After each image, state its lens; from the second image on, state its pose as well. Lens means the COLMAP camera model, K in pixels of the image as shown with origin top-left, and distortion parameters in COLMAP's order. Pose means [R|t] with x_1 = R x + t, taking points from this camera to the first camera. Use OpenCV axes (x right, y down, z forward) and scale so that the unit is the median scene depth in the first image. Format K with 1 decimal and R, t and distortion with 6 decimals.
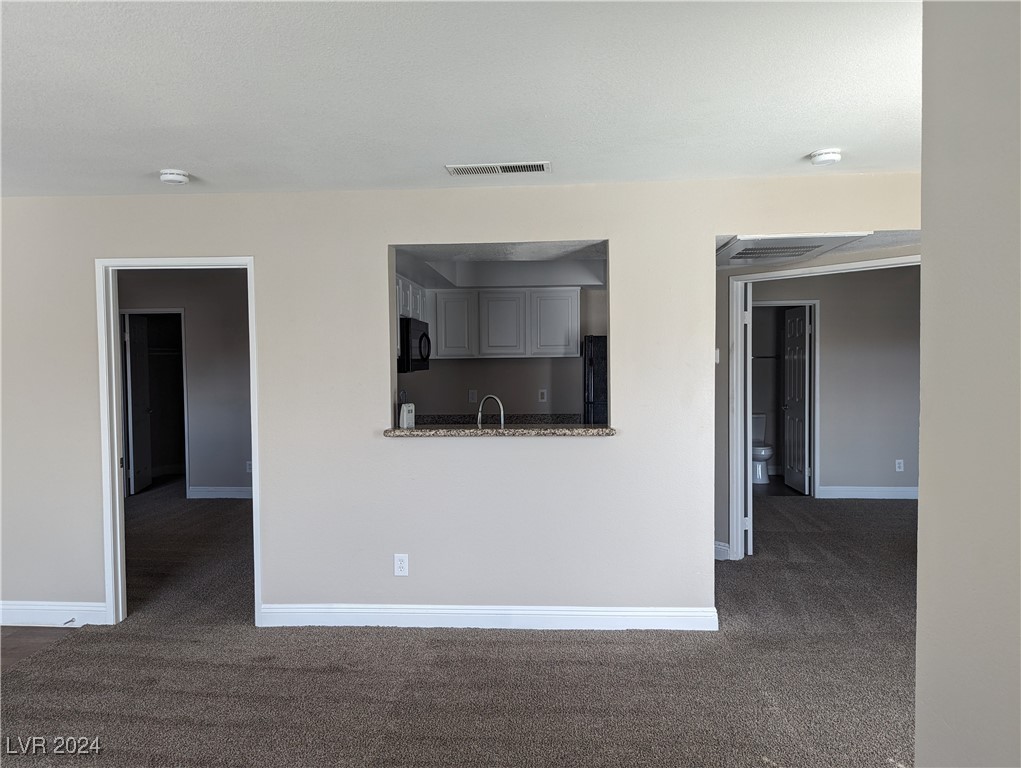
lens RADIAL K [[718.5, 0, 510.5], [0, 718.5, 384.0], [0, 0, 1]] dist [0.050767, -0.049266]
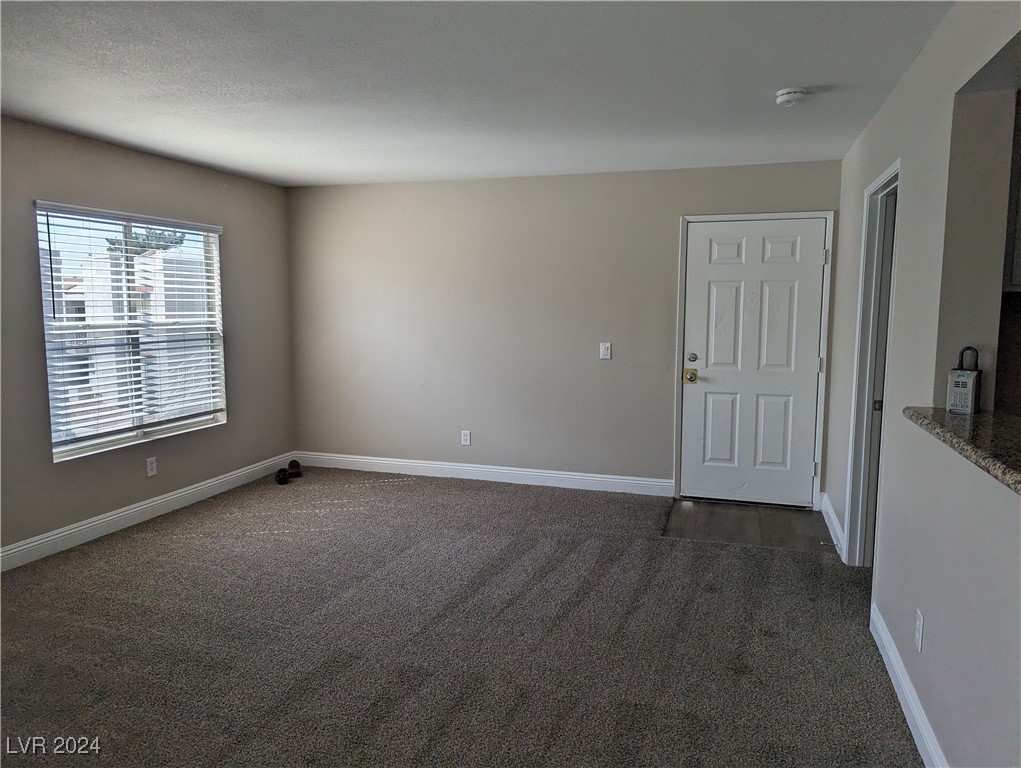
lens RADIAL K [[719.9, 0, 513.2], [0, 719.9, 386.9], [0, 0, 1]] dist [0.066426, -0.057597]
pose [[-0.240003, 0.116369, -0.963772, 0.502350], [-0.035432, 0.991078, 0.128490, -0.020307], [0.970125, 0.064986, -0.233738, 0.794776]]
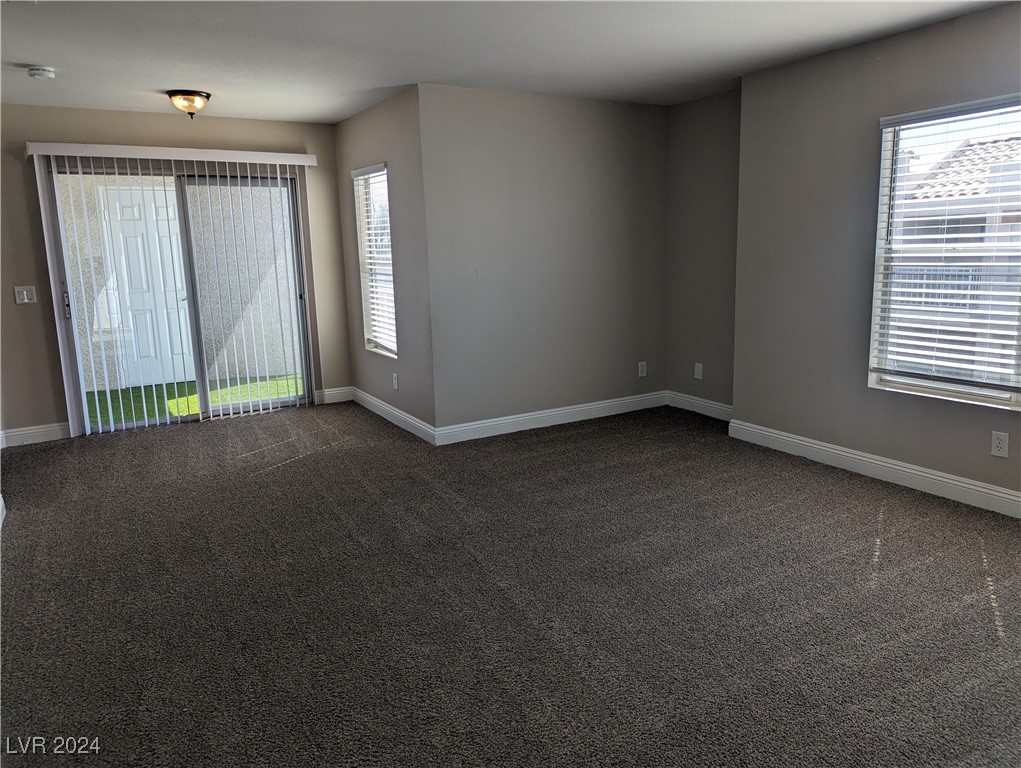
lens RADIAL K [[719.9, 0, 513.2], [0, 719.9, 386.9], [0, 0, 1]] dist [0.066426, -0.057597]
pose [[-0.532550, -0.137072, 0.835226, -0.925599], [0.058465, 0.978485, 0.197861, 0.007370], [-0.844377, 0.154202, -0.513078, 0.889429]]
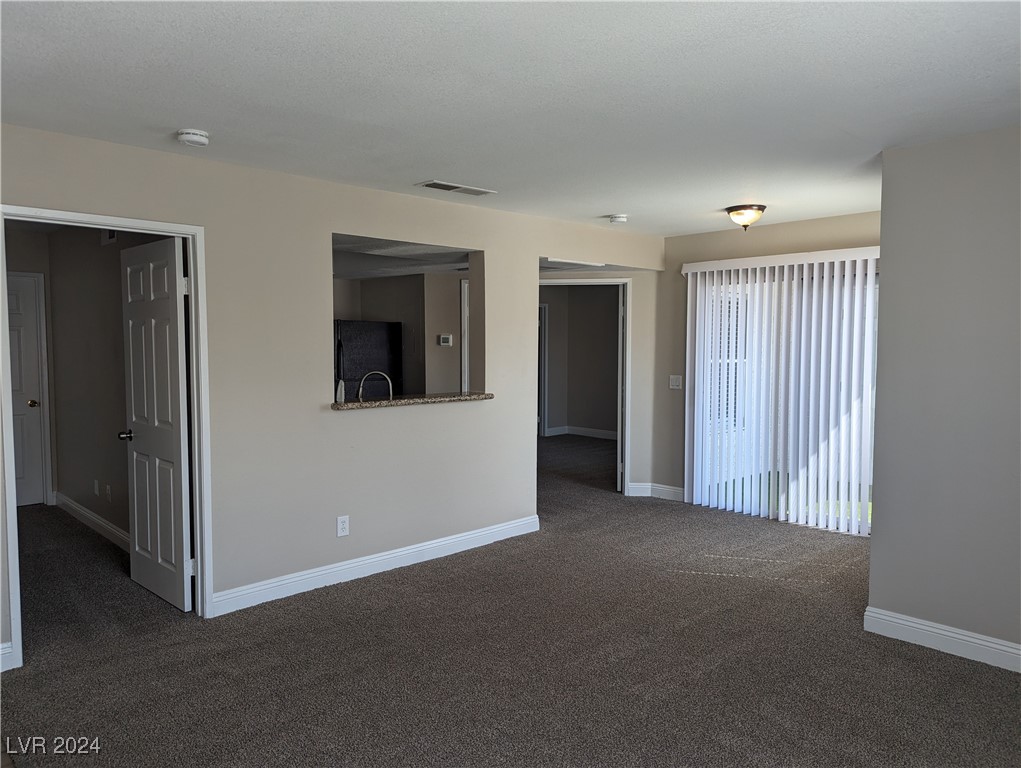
lens RADIAL K [[719.9, 0, 513.2], [0, 719.9, 386.9], [0, 0, 1]] dist [0.066426, -0.057597]
pose [[0.677840, -0.035092, 0.734372, -0.785279], [0.015837, 0.999325, 0.033135, 0.005788], [-0.735039, -0.010830, 0.677938, 0.062117]]
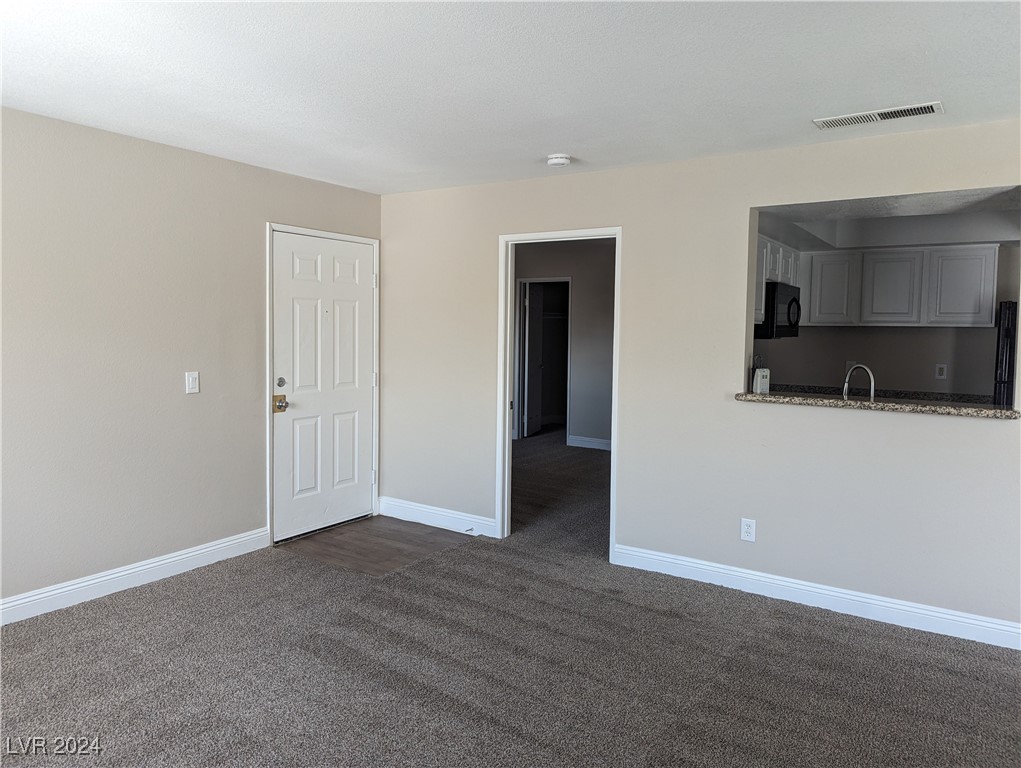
lens RADIAL K [[717.7, 0, 509.9], [0, 717.7, 366.6], [0, 0, 1]] dist [0.060699, -0.063682]
pose [[0.868071, 0.050786, -0.493835, 0.045328], [-0.040743, 0.998686, 0.031087, 0.007716], [0.494765, -0.006866, 0.868999, -0.029619]]
